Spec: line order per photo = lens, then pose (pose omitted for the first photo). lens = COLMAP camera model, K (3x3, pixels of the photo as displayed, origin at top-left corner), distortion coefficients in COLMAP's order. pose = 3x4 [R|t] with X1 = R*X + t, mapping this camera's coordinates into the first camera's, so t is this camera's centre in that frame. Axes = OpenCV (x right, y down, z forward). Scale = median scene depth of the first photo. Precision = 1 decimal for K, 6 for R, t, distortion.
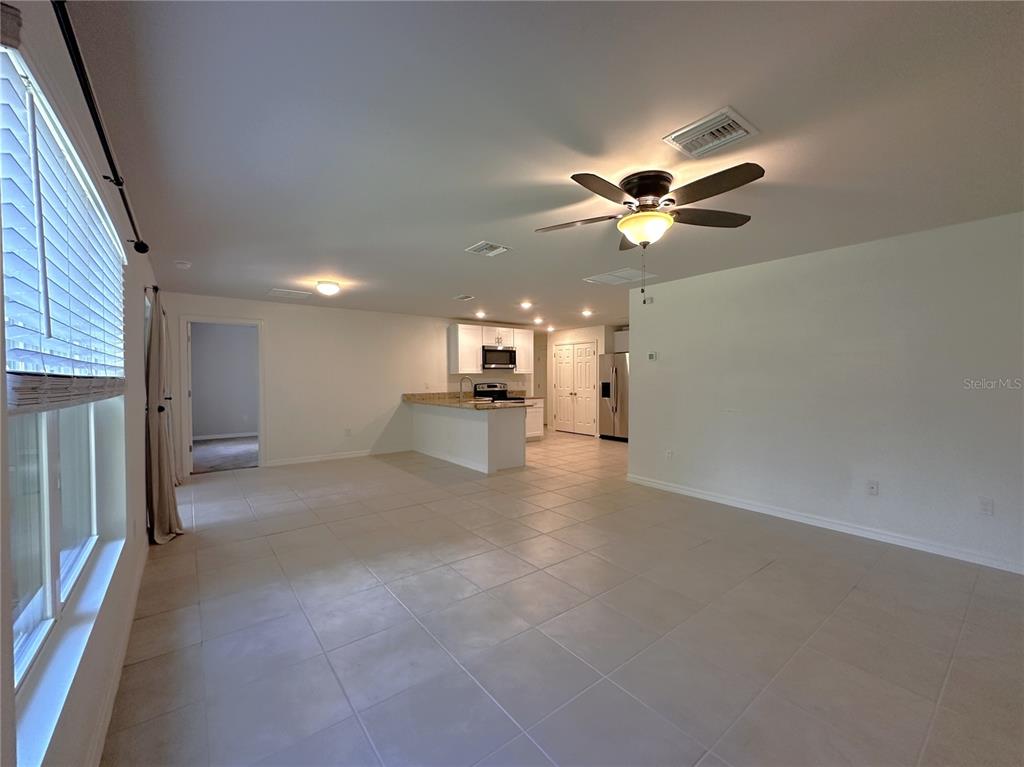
lens RADIAL K [[420.7, 0, 512.0], [0, 420.7, 383.5], [0, 0, 1]] dist [-0.002636, -0.000340]
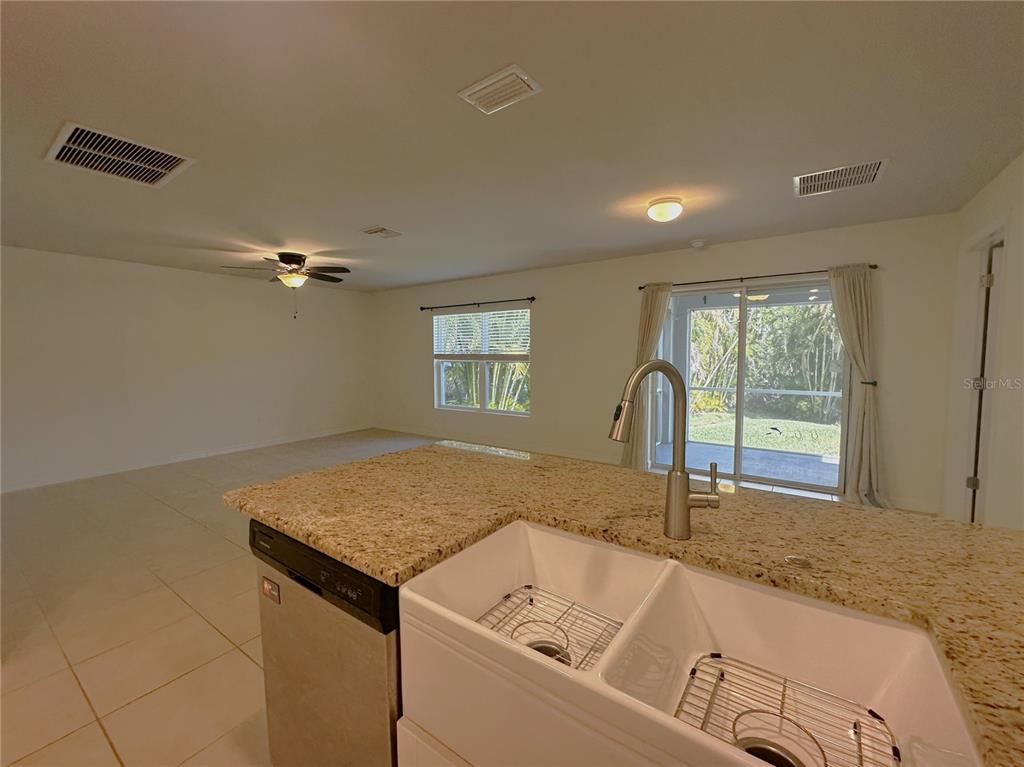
lens RADIAL K [[420.7, 0, 512.0], [0, 420.7, 383.5], [0, 0, 1]] dist [-0.002636, -0.000340]
pose [[-0.955715, 0.027709, -0.292987, -0.020247], [0.001402, 0.995975, 0.089619, -0.016991], [0.294291, 0.085240, -0.951907, 0.910453]]
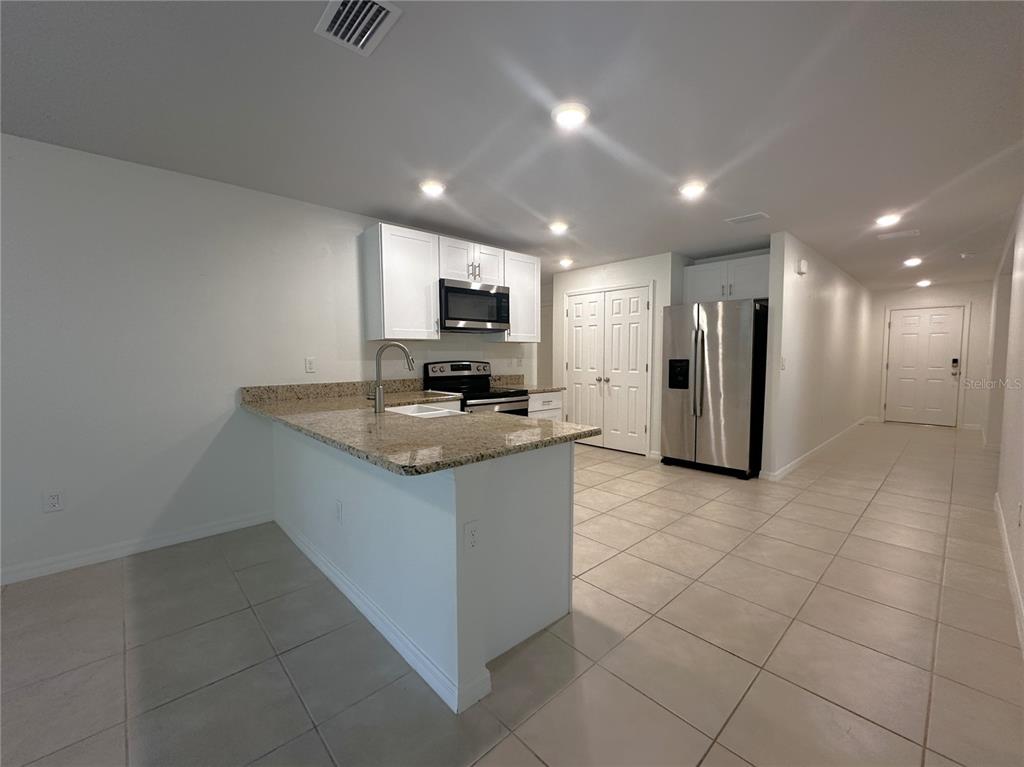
lens RADIAL K [[420.7, 0, 512.0], [0, 420.7, 383.5], [0, 0, 1]] dist [-0.002636, -0.000340]
pose [[0.996298, -0.005946, 0.085757, -0.030027], [0.001733, 0.998791, 0.049121, 0.001612], [-0.085945, -0.048790, 0.995105, 0.509808]]
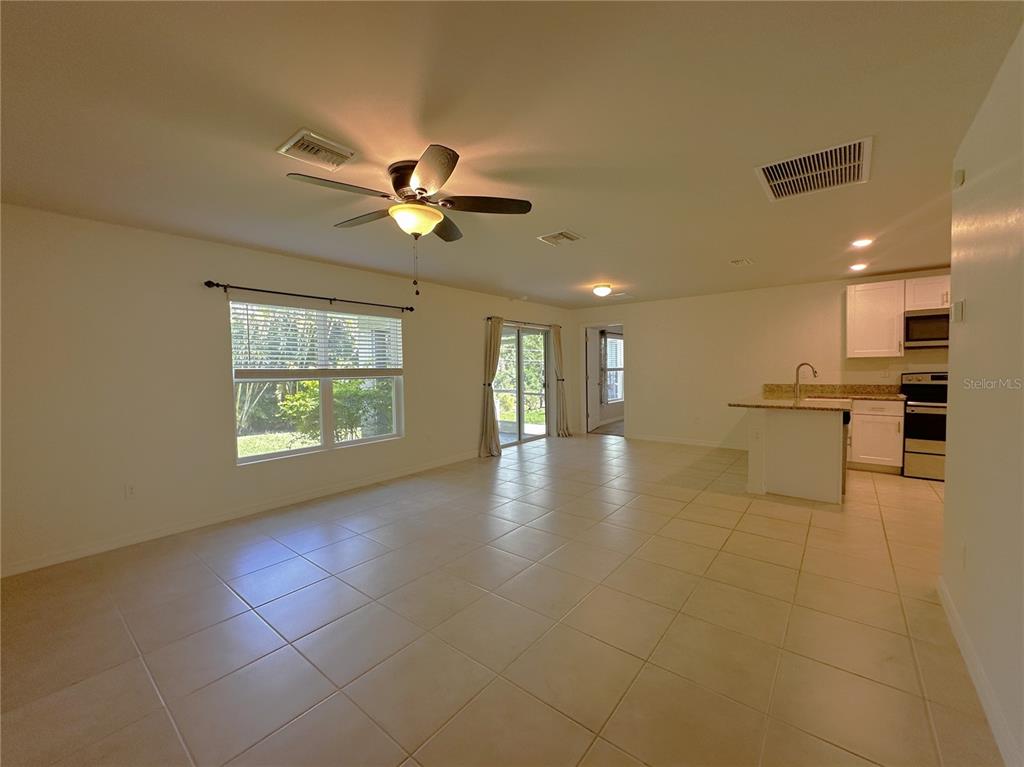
lens RADIAL K [[412.6, 0, 512.0], [0, 412.6, 383.5], [0, 0, 1]] dist [-0.000790, -0.000200]
pose [[0.225181, 0.037535, -0.973594, 0.382781], [-0.003989, 0.999285, 0.037603, -0.004327], [0.974309, -0.004584, 0.225170, 0.285551]]
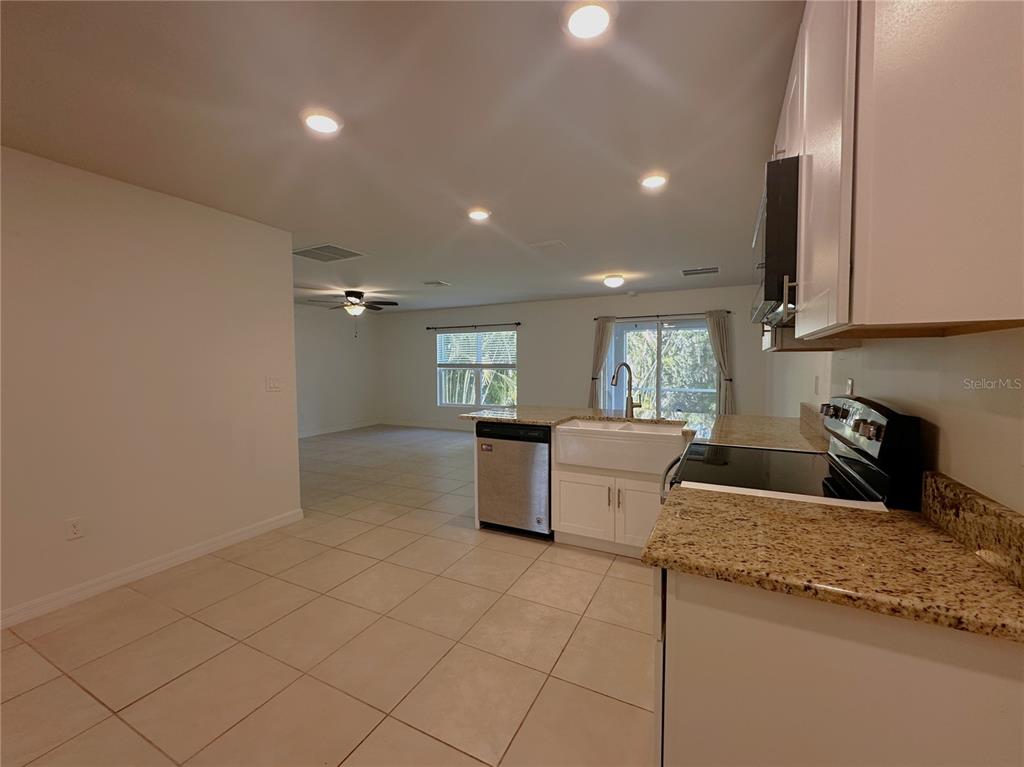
lens RADIAL K [[420.7, 0, 512.0], [0, 420.7, 383.5], [0, 0, 1]] dist [-0.002636, -0.000340]
pose [[-0.904444, 0.026413, -0.425774, 0.161536], [-0.000789, 0.997976, 0.063586, -0.018240], [0.426592, 0.057846, -0.902592, 1.113719]]
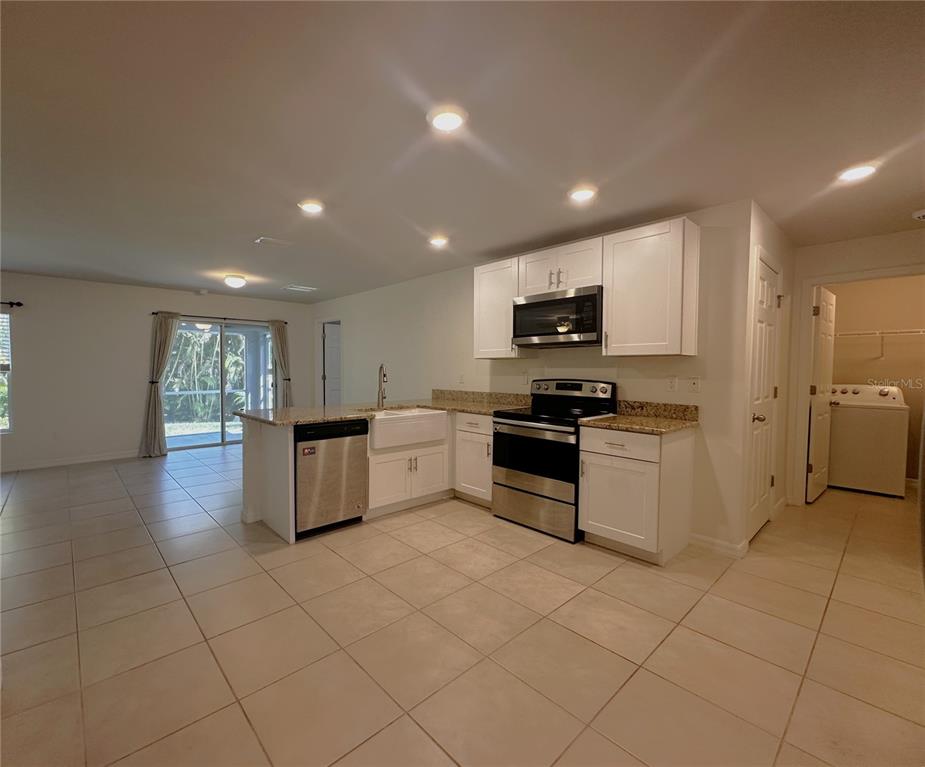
lens RADIAL K [[415.3, 0, 408.6], [0, 415.3, 384.8], [0, 0, 1]] dist [-0.002619, -0.000182]
pose [[0.033435, 0.045373, -0.998410, 0.383466], [-0.020402, 0.998792, 0.044707, -0.011007], [0.999233, 0.018875, 0.034321, 0.831658]]
